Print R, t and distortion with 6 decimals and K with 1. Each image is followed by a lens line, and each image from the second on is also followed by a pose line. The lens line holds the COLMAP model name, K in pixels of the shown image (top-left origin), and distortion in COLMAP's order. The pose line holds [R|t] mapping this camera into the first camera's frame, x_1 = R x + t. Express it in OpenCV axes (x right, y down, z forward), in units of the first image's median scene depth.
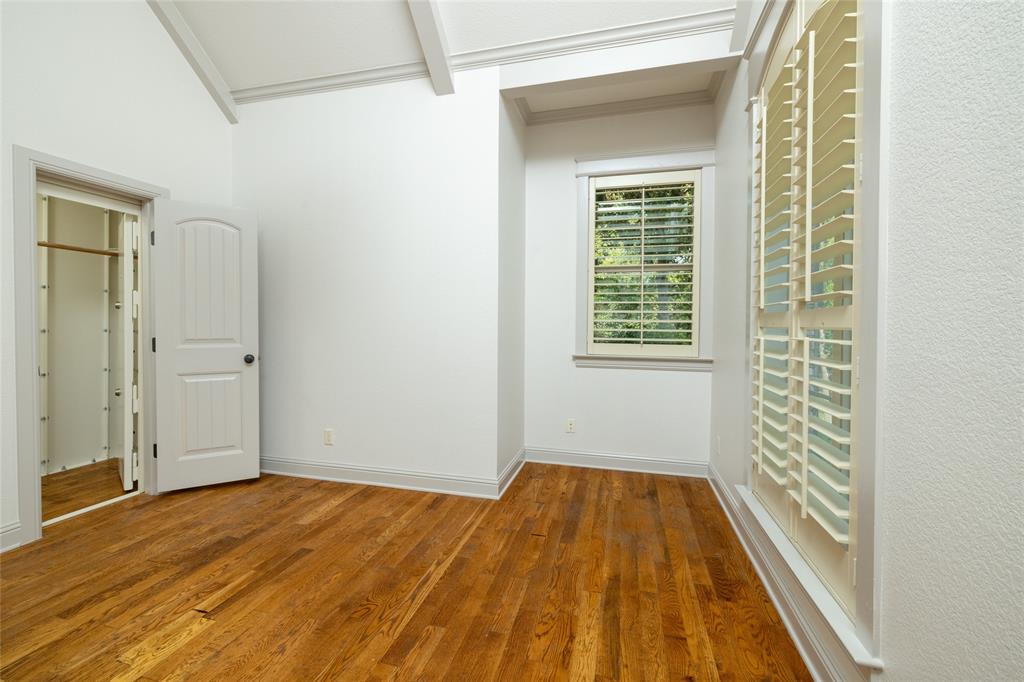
lens RADIAL K [[425.3, 0, 512.2], [0, 425.3, 328.3], [0, 0, 1]] dist [-0.001027, -0.000187]
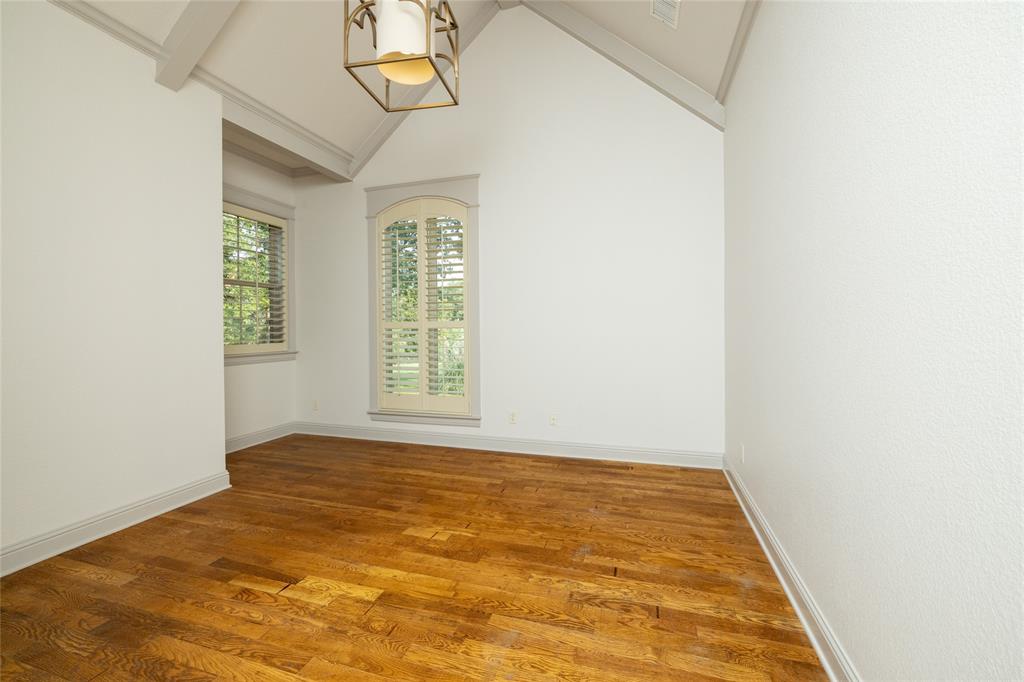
lens RADIAL K [[425.3, 0, 512.2], [0, 425.3, 328.3], [0, 0, 1]] dist [-0.001027, -0.000187]
pose [[0.046280, -0.009795, 0.998880, -1.511502], [0.018975, 0.999780, 0.008925, -0.010068], [-0.998748, 0.018541, 0.046456, 0.285052]]
